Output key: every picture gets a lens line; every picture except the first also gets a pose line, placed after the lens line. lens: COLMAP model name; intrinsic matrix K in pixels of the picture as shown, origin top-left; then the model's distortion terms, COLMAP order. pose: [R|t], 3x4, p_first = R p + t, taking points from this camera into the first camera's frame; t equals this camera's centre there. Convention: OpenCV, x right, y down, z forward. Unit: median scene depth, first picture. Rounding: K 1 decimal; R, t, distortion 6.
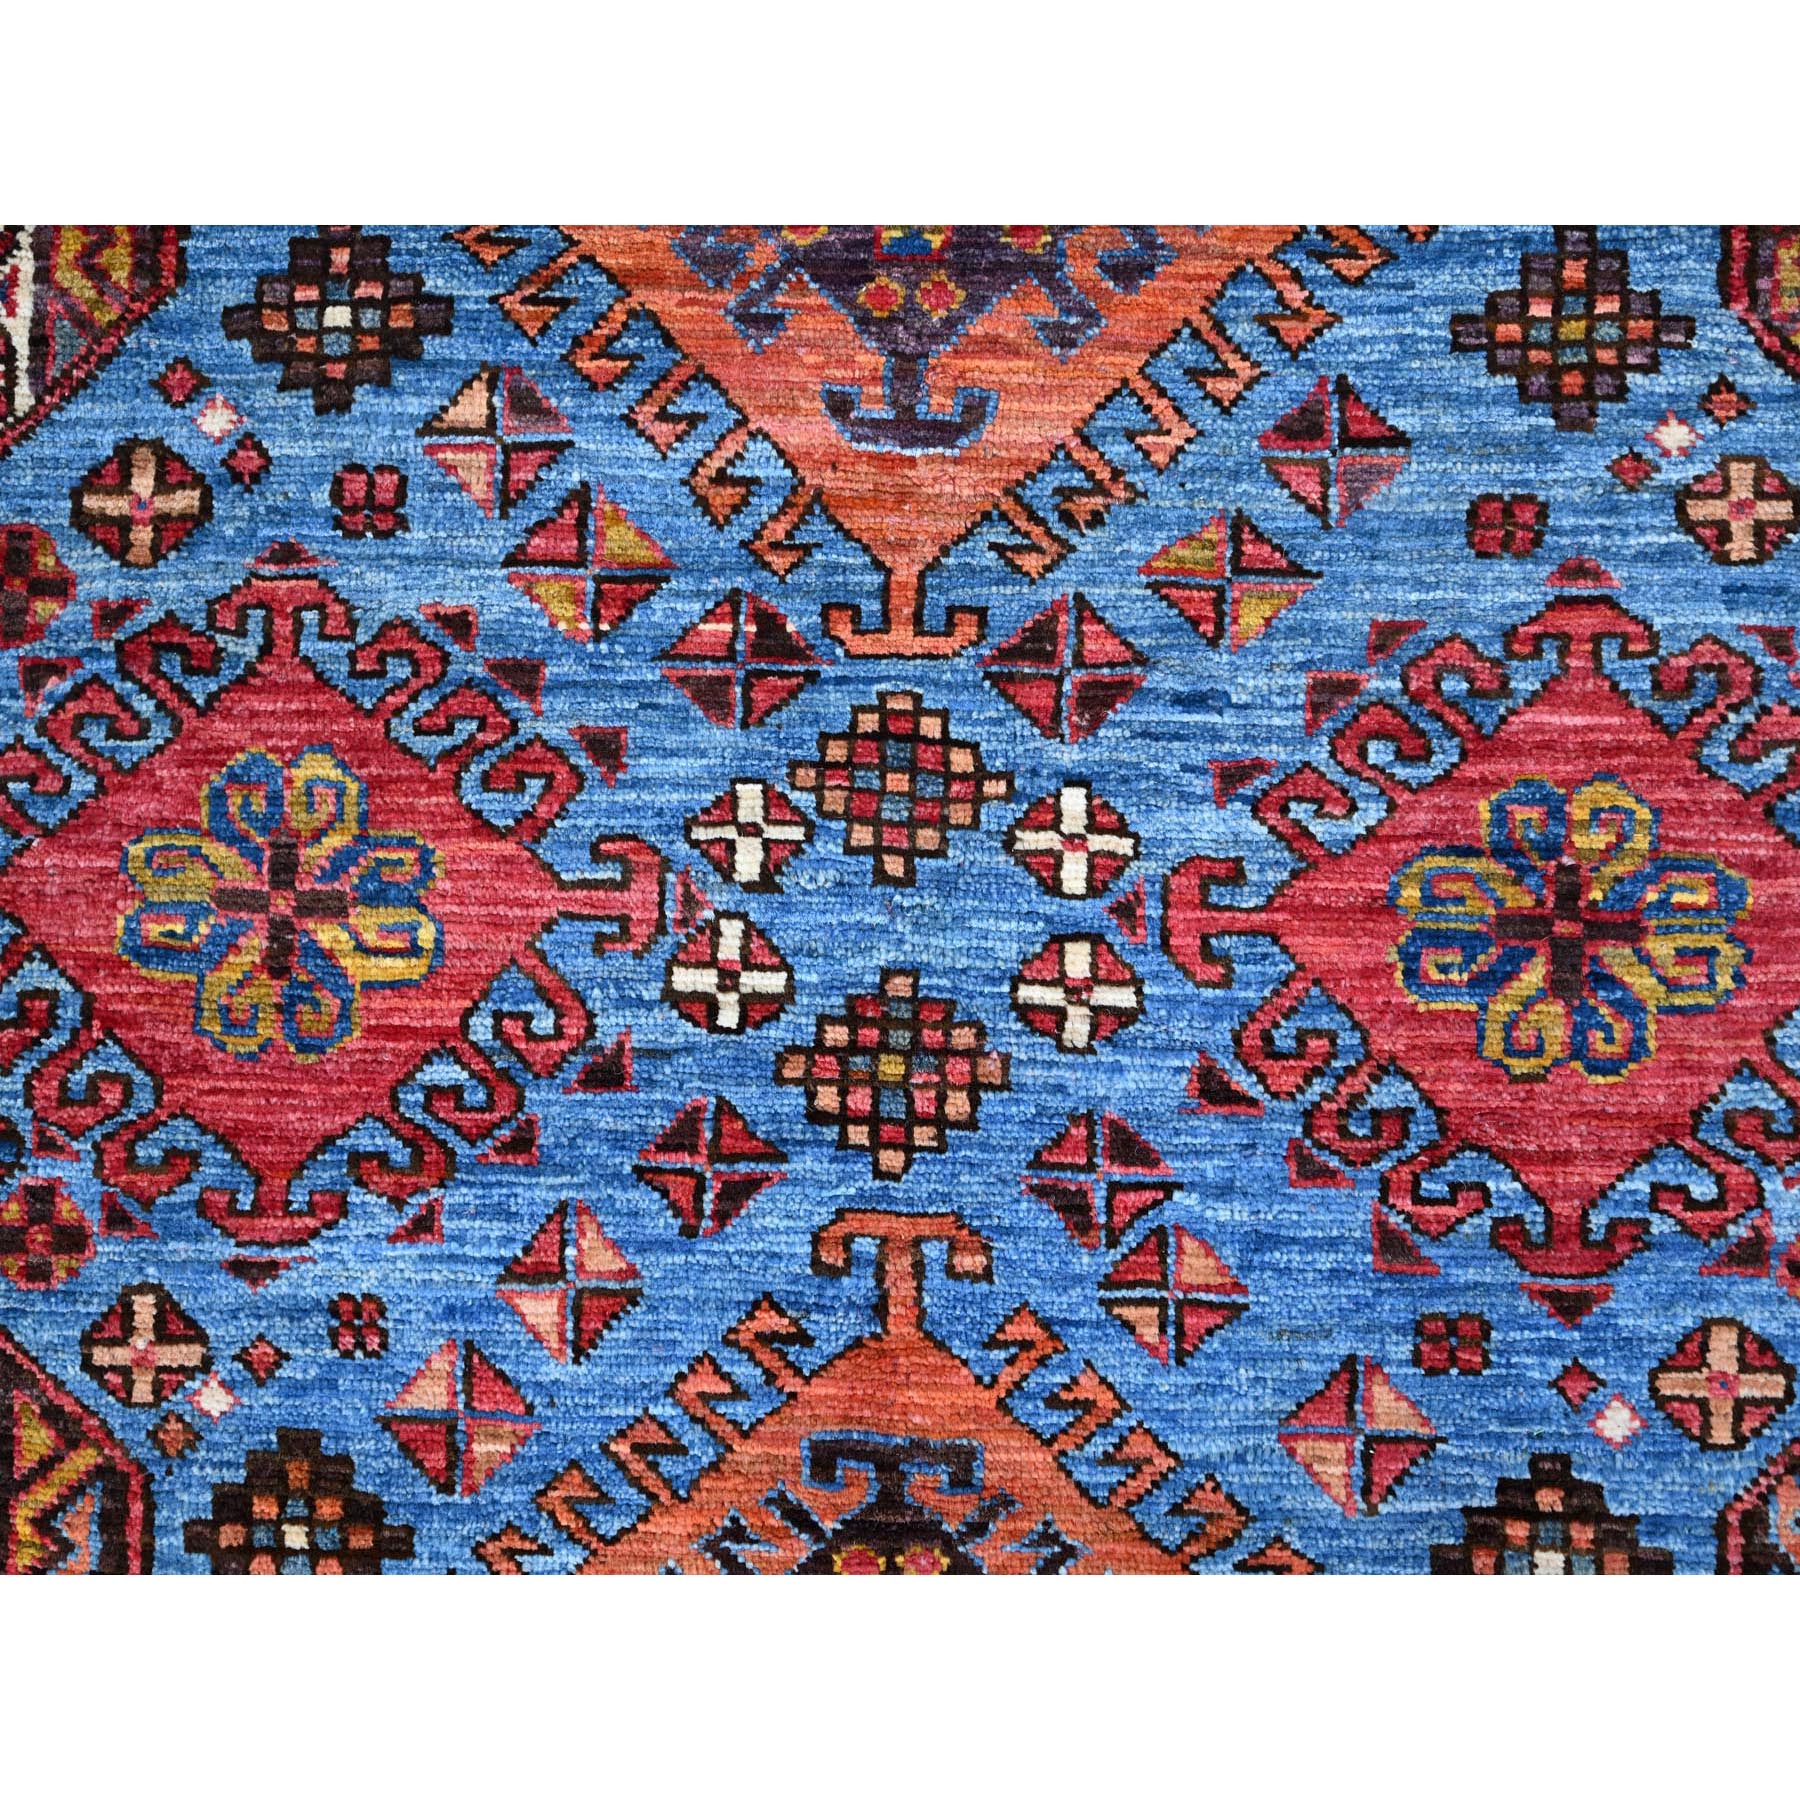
lens RADIAL K [[2149.9, 0, 900.0], [0, 2149.9, 900.0], [0, 0, 1]] dist [-0.010864, -0.001565]
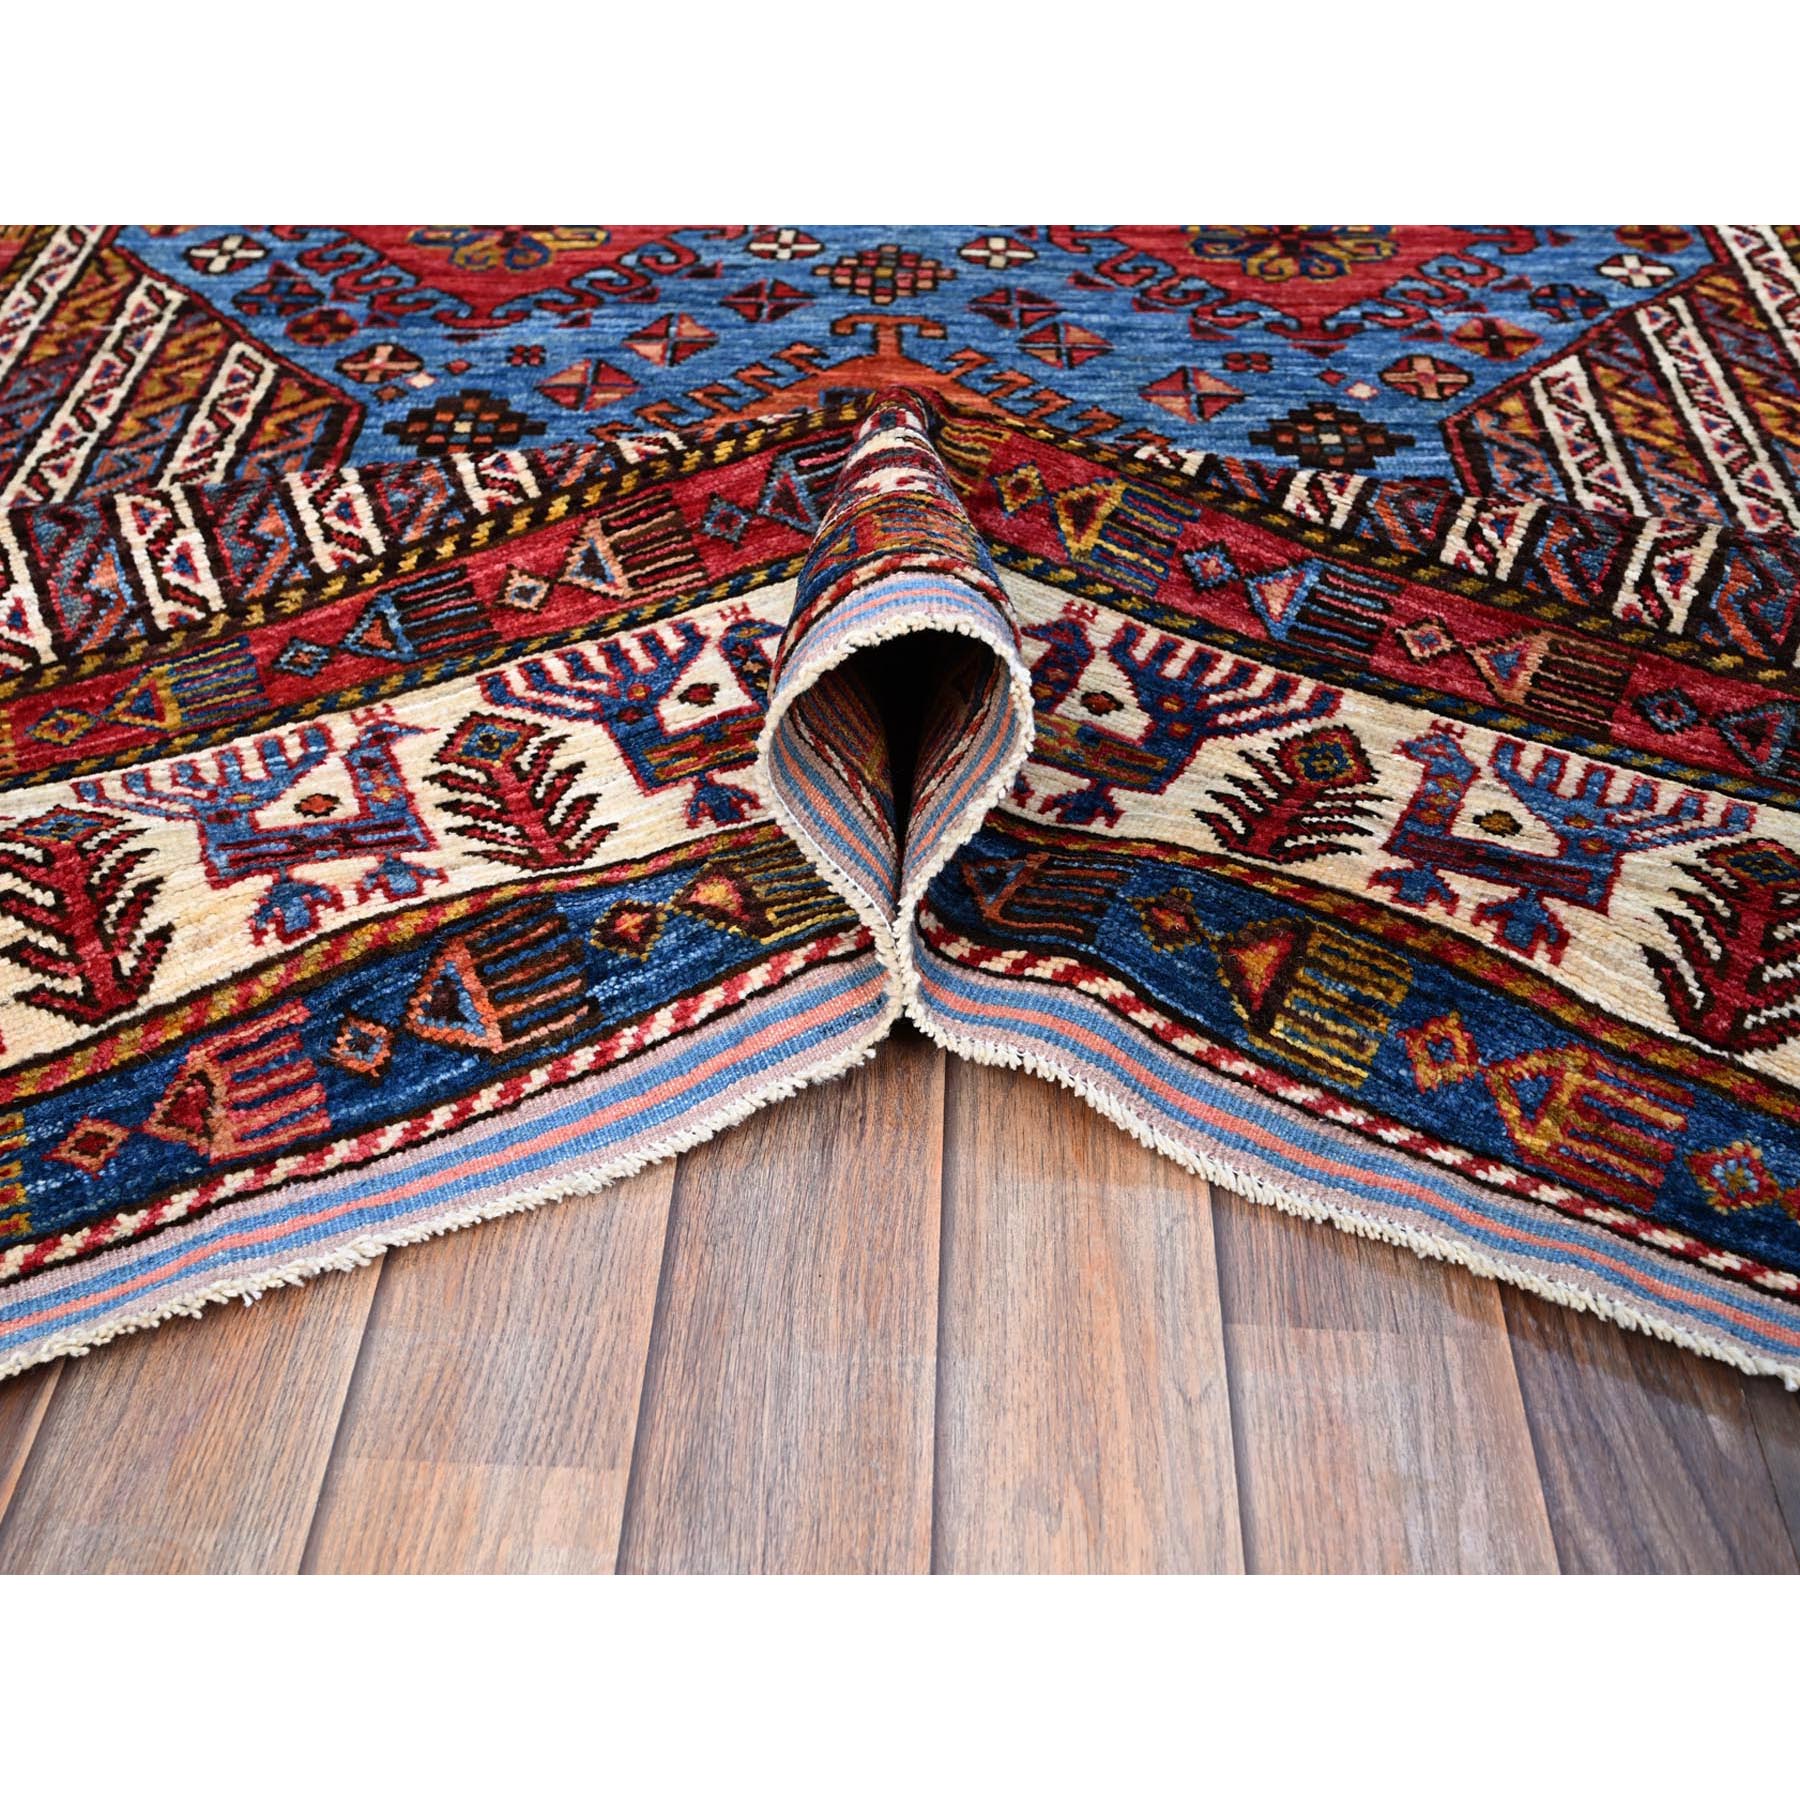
lens RADIAL K [[2149.9, 0, 900.0], [0, 2149.9, 900.0], [0, 0, 1]] dist [-0.010864, -0.001565]
pose [[0.999082, 0.035968, 0.023282, -0.012130], [-0.008159, 0.693168, -0.720730, 1.550396], [-0.042061, 0.719878, 0.692825, 0.221215]]
